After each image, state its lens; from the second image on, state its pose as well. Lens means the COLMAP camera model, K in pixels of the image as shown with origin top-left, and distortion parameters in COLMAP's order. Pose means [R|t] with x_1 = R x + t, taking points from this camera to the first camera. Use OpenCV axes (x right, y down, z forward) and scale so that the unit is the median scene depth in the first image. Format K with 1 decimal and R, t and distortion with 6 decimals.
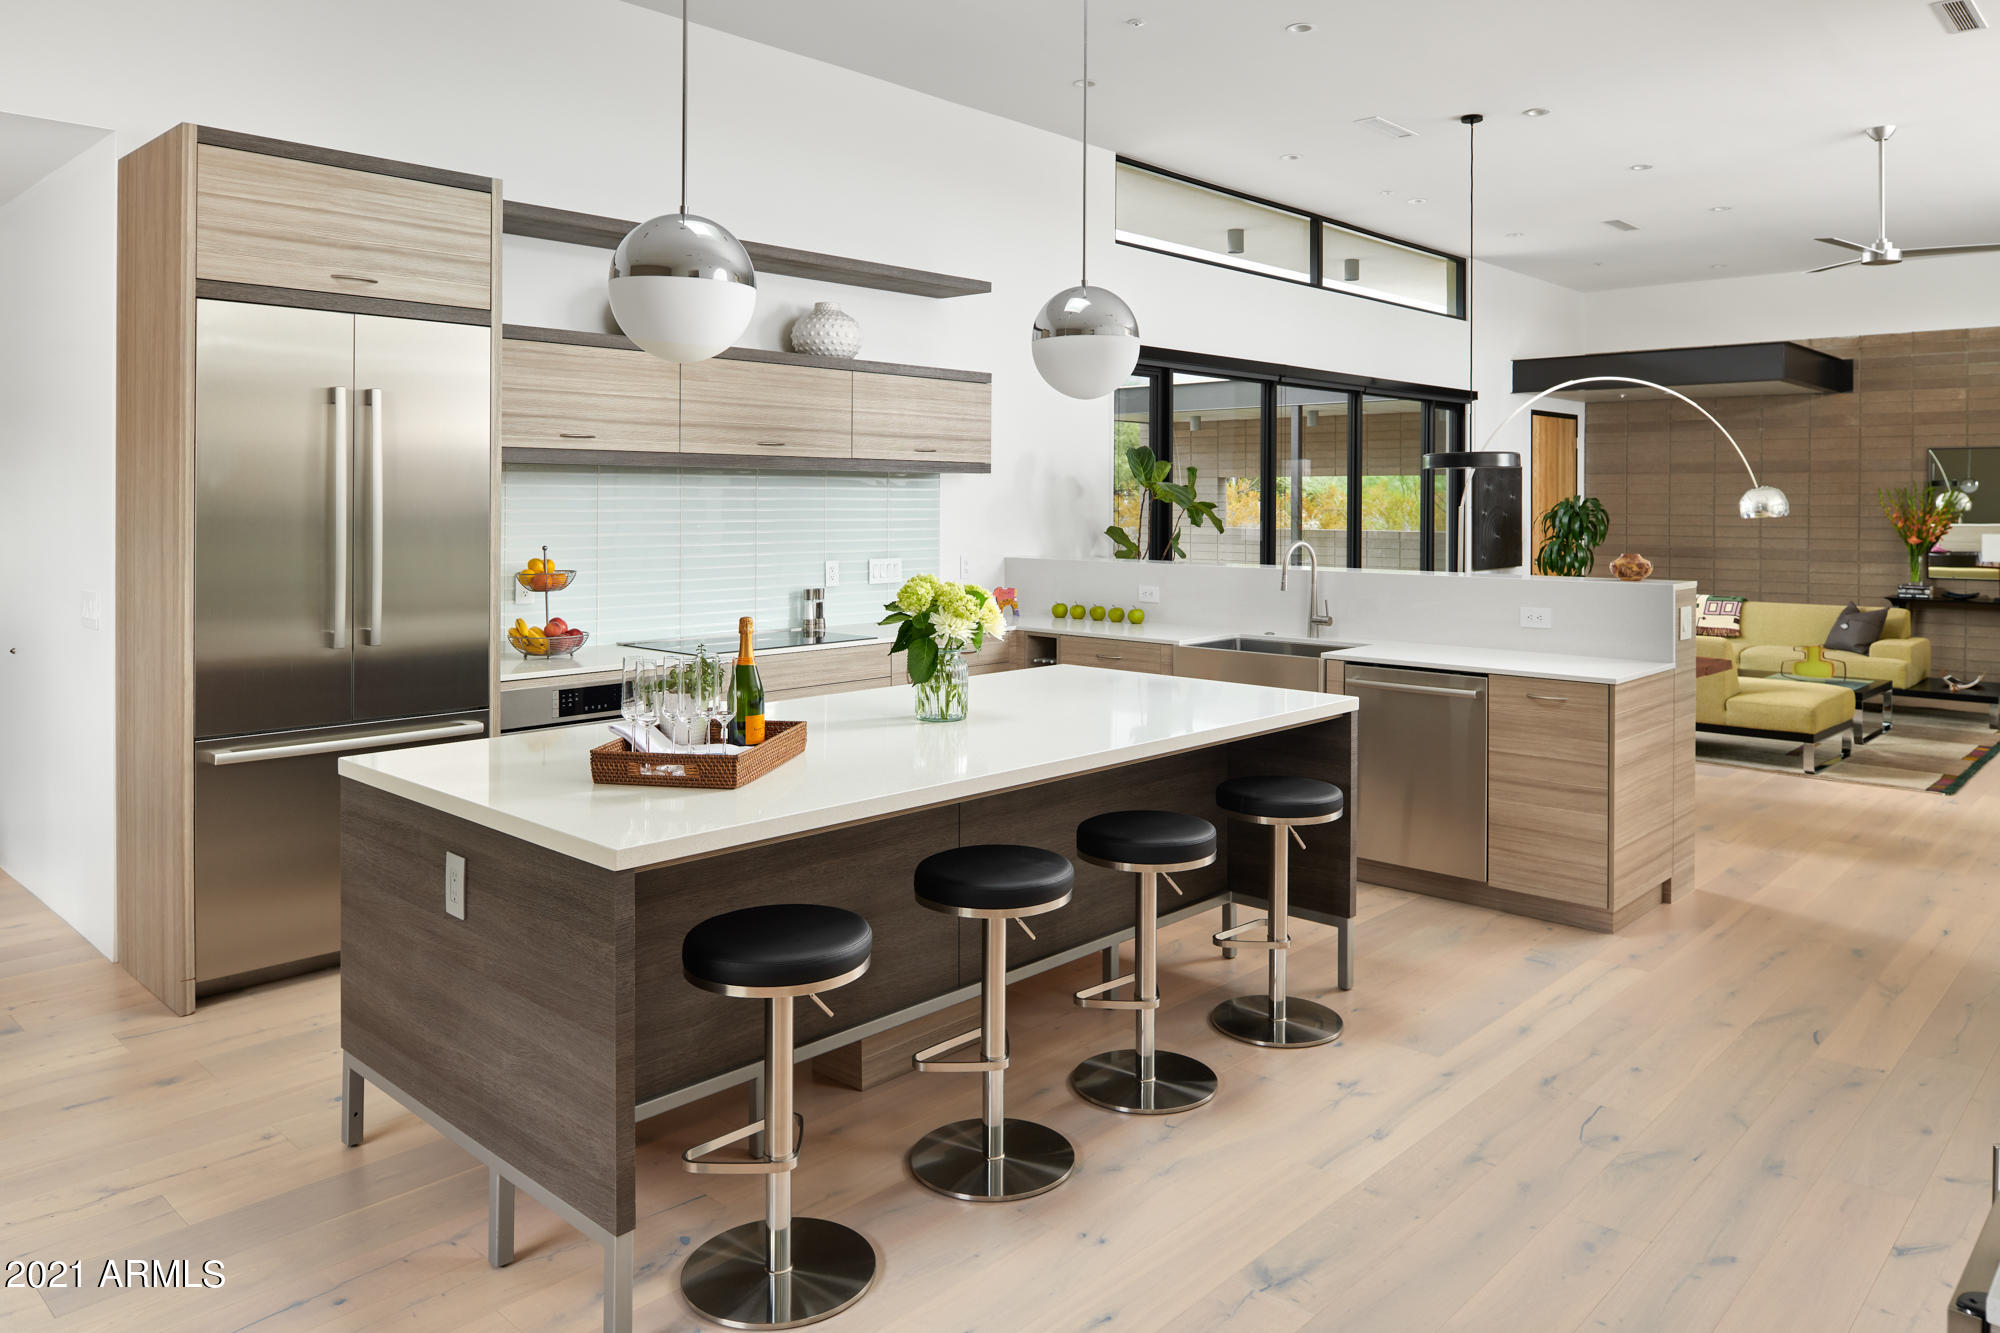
lens RADIAL K [[1374.3, 0, 1001.7], [0, 1374.3, 498.5], [0, 0, 1]] dist [0.004678, -0.000165]
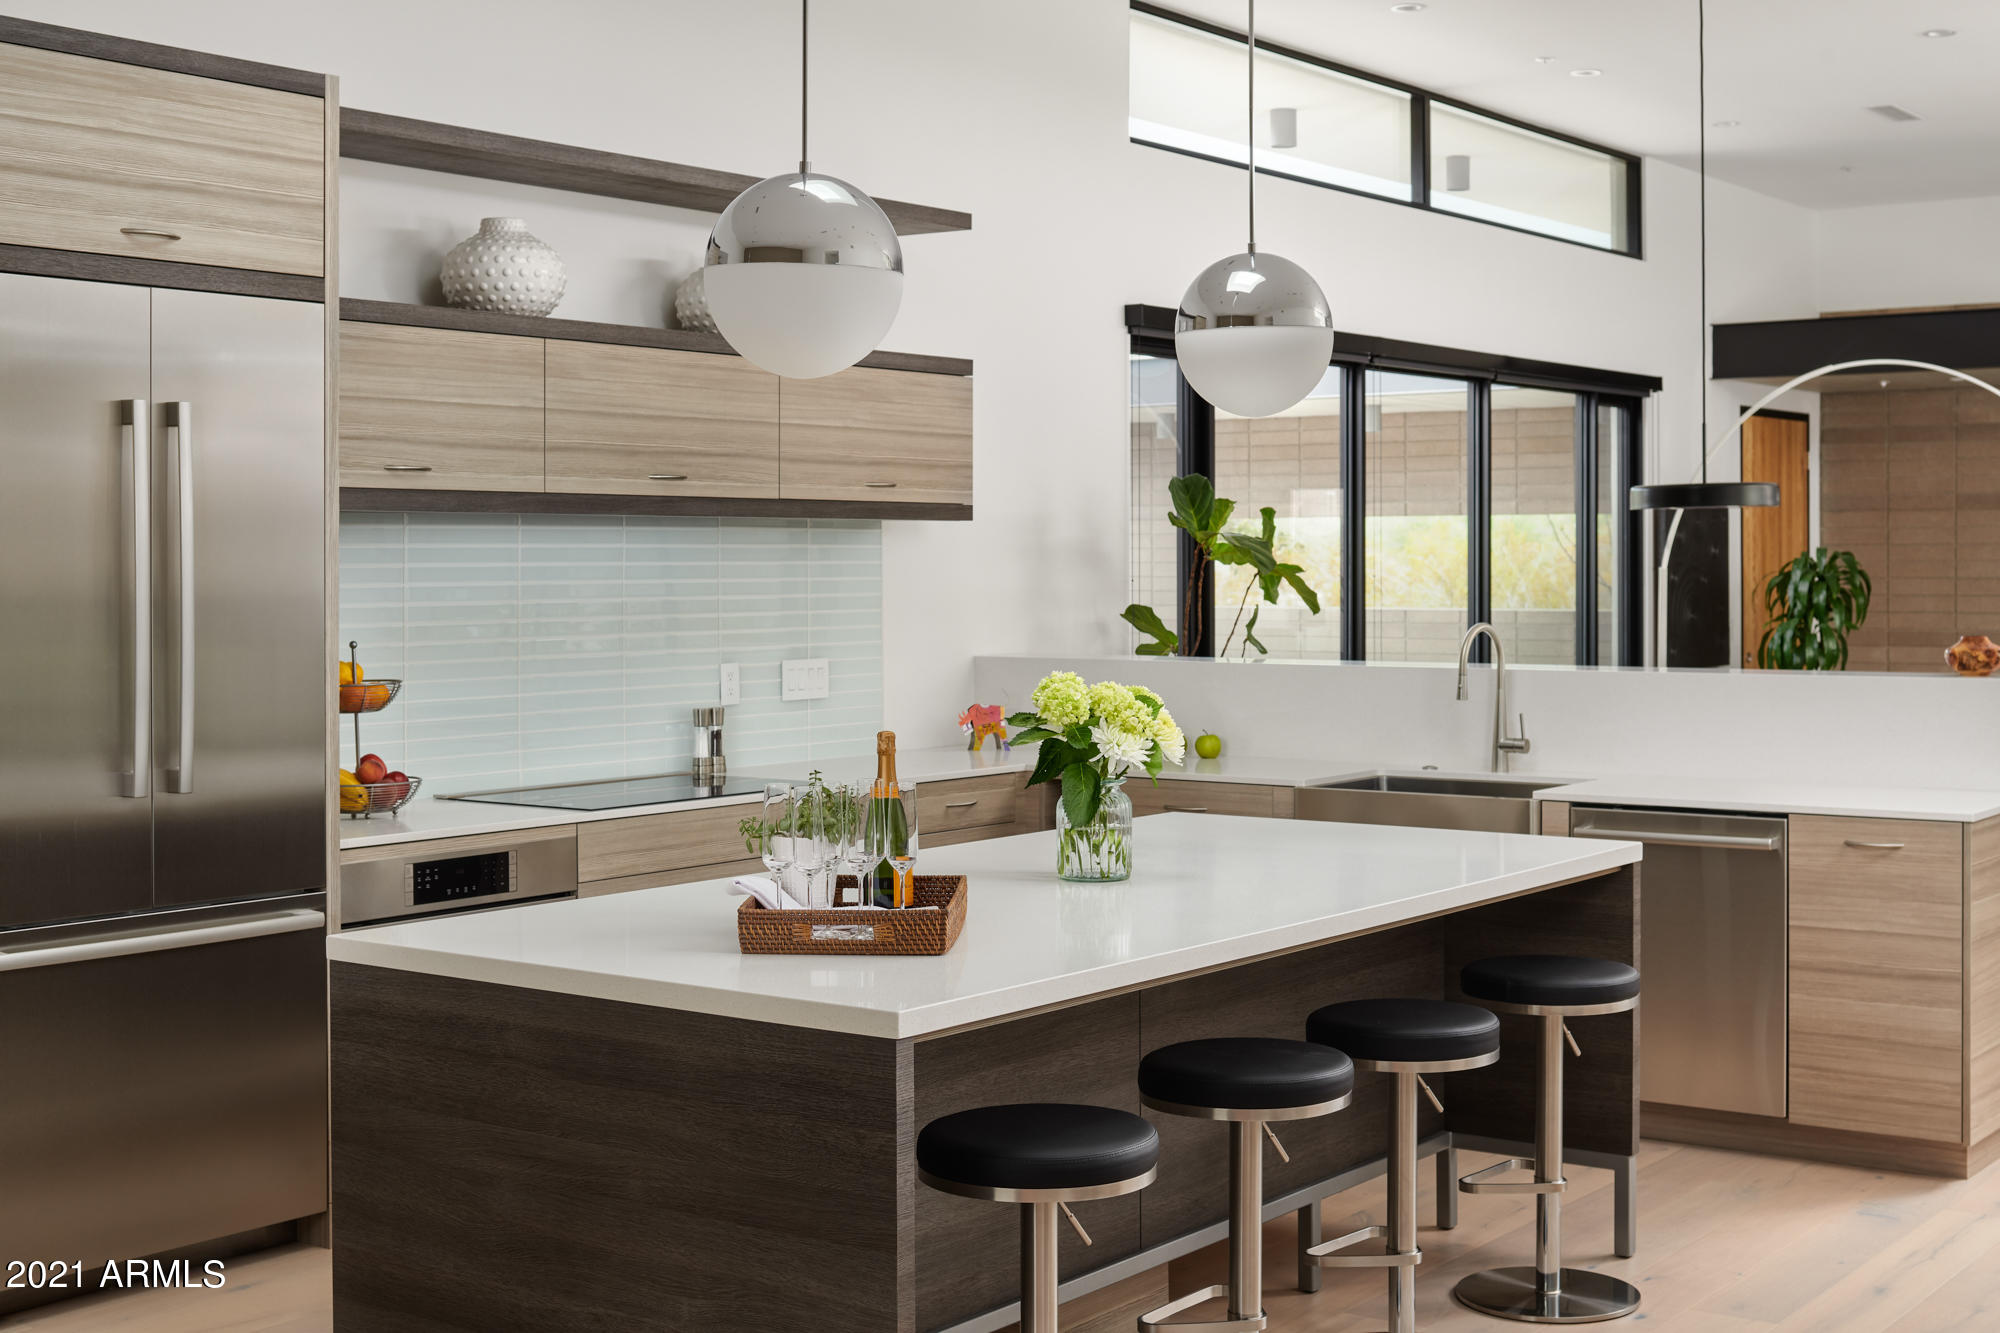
lens RADIAL K [[2575.4, 0, 999.3], [0, 2575.4, 556.4], [0, 0, 1]] dist [-0.038296, 0.042423]
pose [[0.993419, -0.006518, 0.114354, -0.183029], [0.006453, 0.999979, 0.000936, -0.004150], [-0.114358, -0.000192, 0.993440, -0.225751]]
